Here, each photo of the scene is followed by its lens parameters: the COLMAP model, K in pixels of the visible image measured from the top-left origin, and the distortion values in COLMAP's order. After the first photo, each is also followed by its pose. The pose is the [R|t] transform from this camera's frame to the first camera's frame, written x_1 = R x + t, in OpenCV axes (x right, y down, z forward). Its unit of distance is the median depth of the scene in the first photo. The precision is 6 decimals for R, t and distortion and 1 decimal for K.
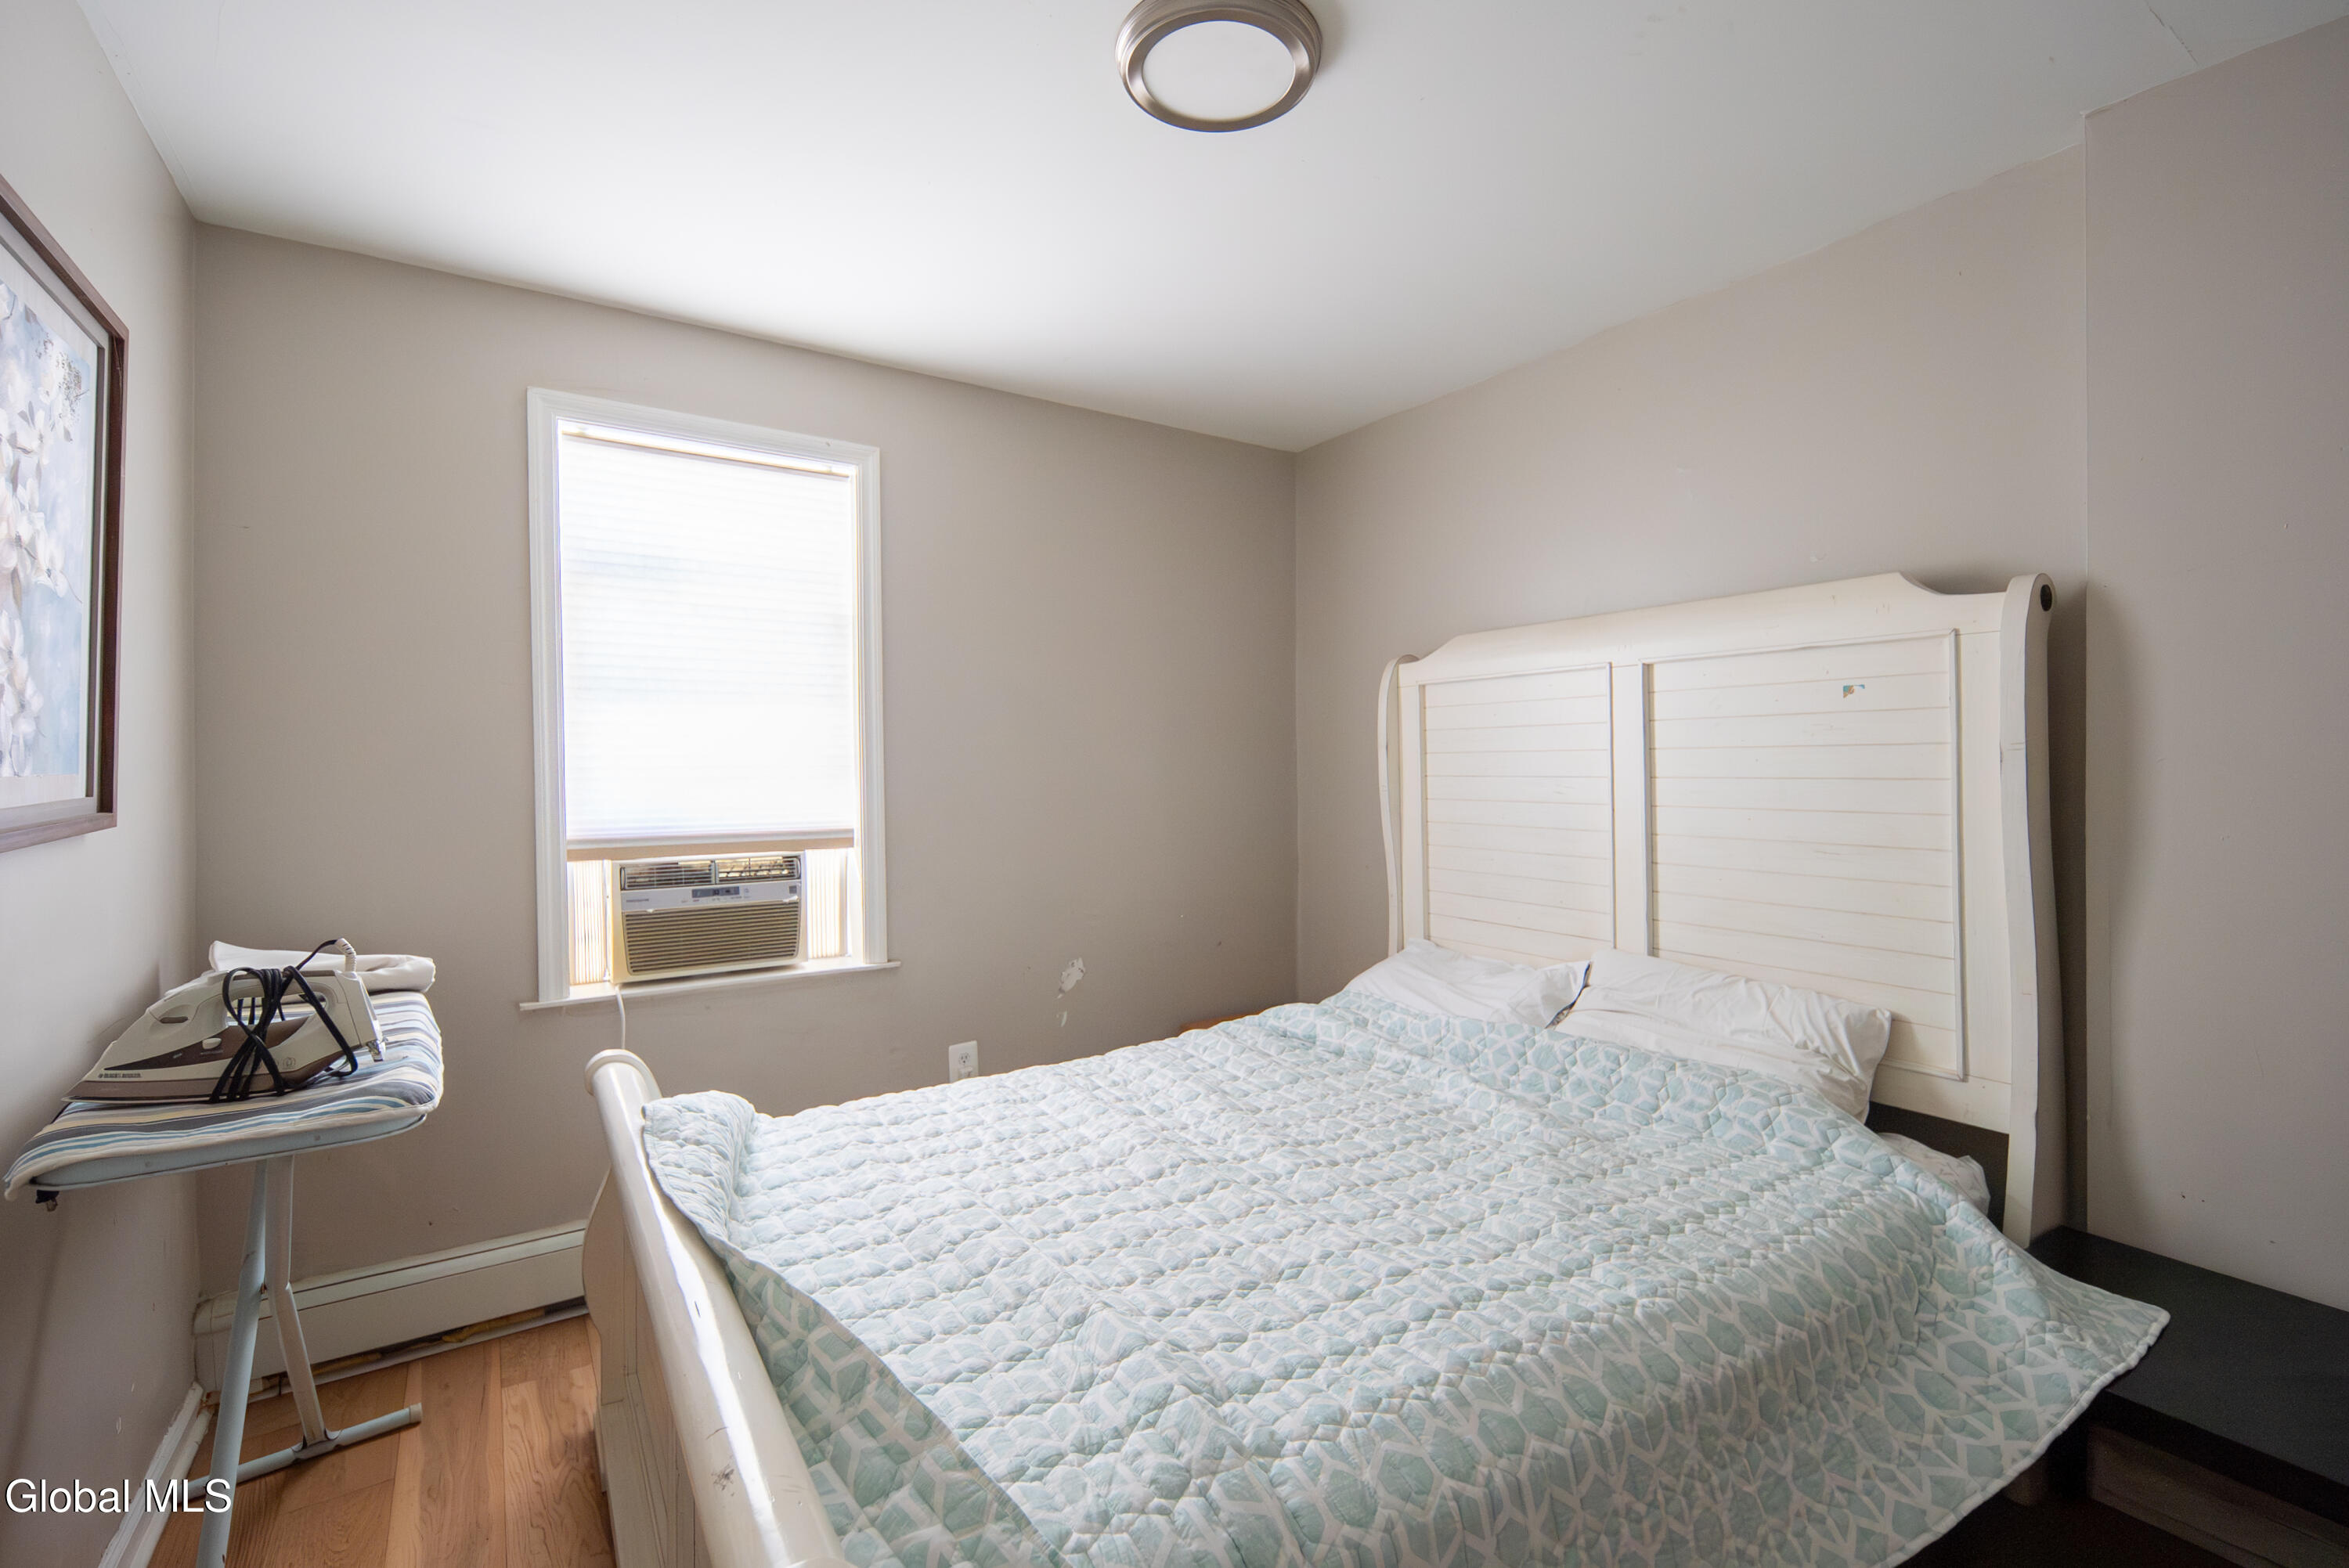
lens RADIAL K [[1077.1, 0, 1182.3], [0, 1077.1, 740.2], [0, 0, 1]] dist [0.000795, -0.000131]
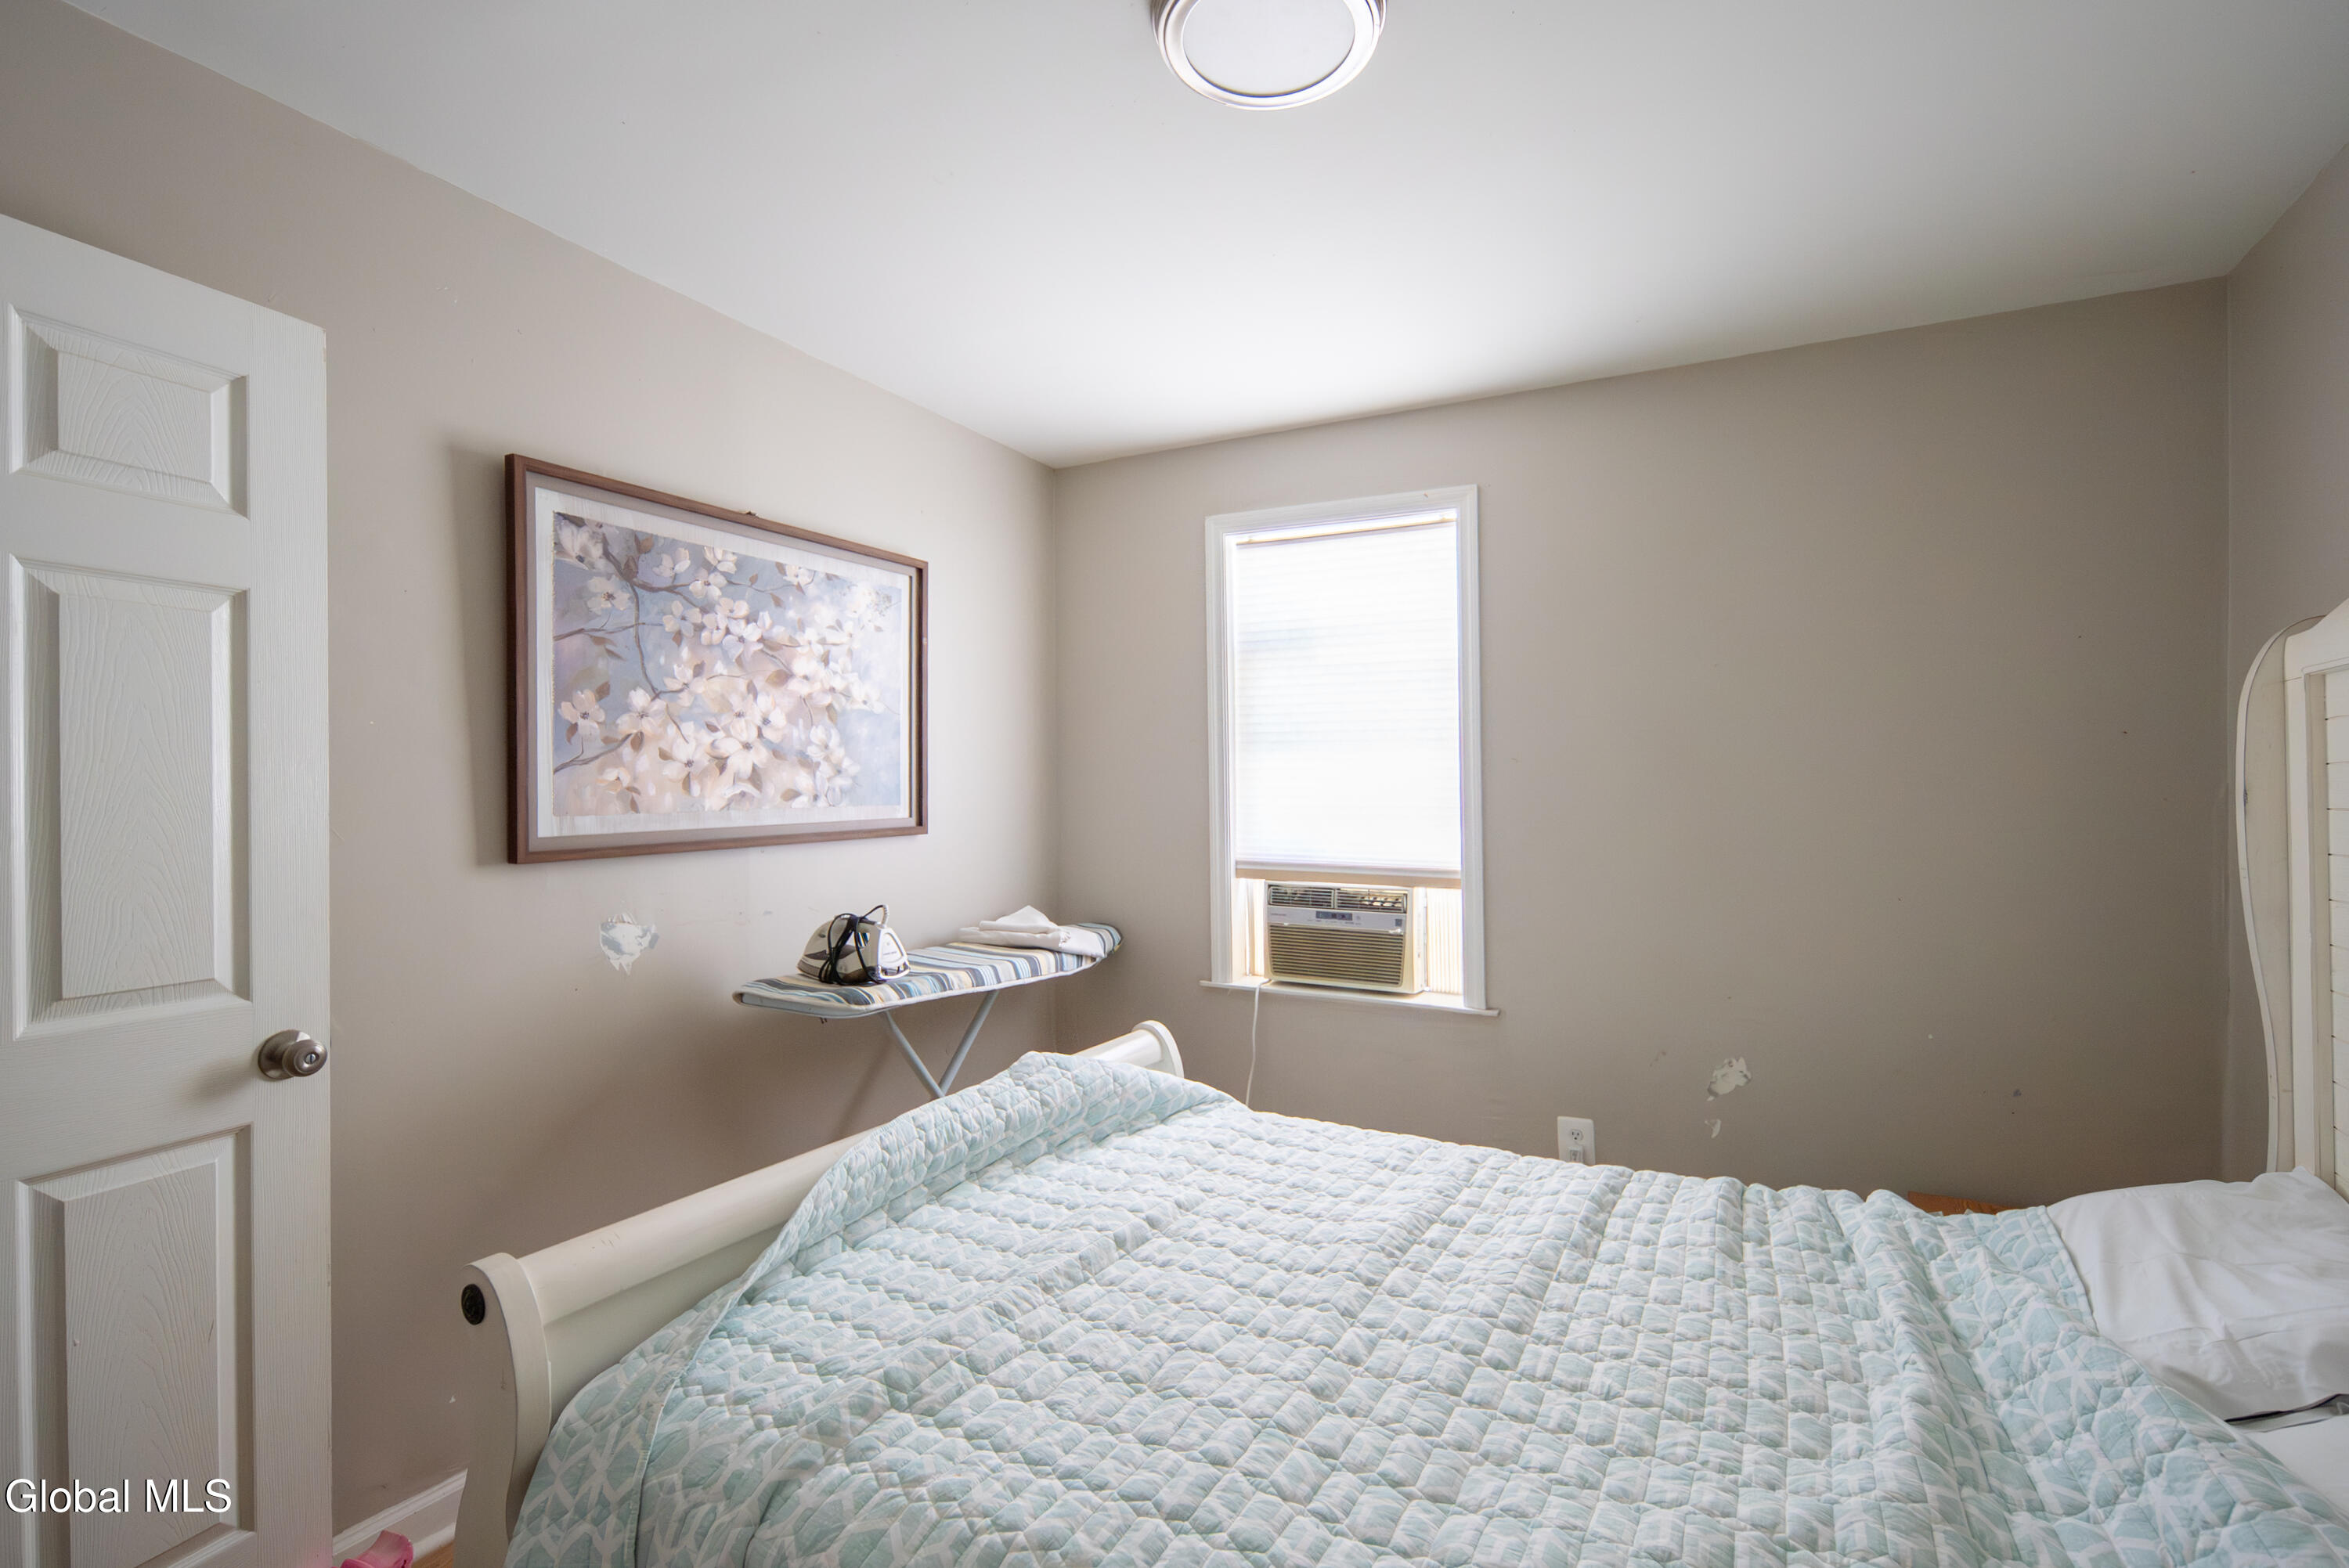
lens RADIAL K [[1056.2, 0, 1163.9], [0, 1056.2, 781.7], [0, 0, 1]] dist [-0.001266, -0.000579]
pose [[0.448083, 0.001116, -0.893991, 0.512623], [0.009323, 0.999939, 0.005922, -0.010119], [0.893944, -0.010989, 0.448045, 0.354935]]
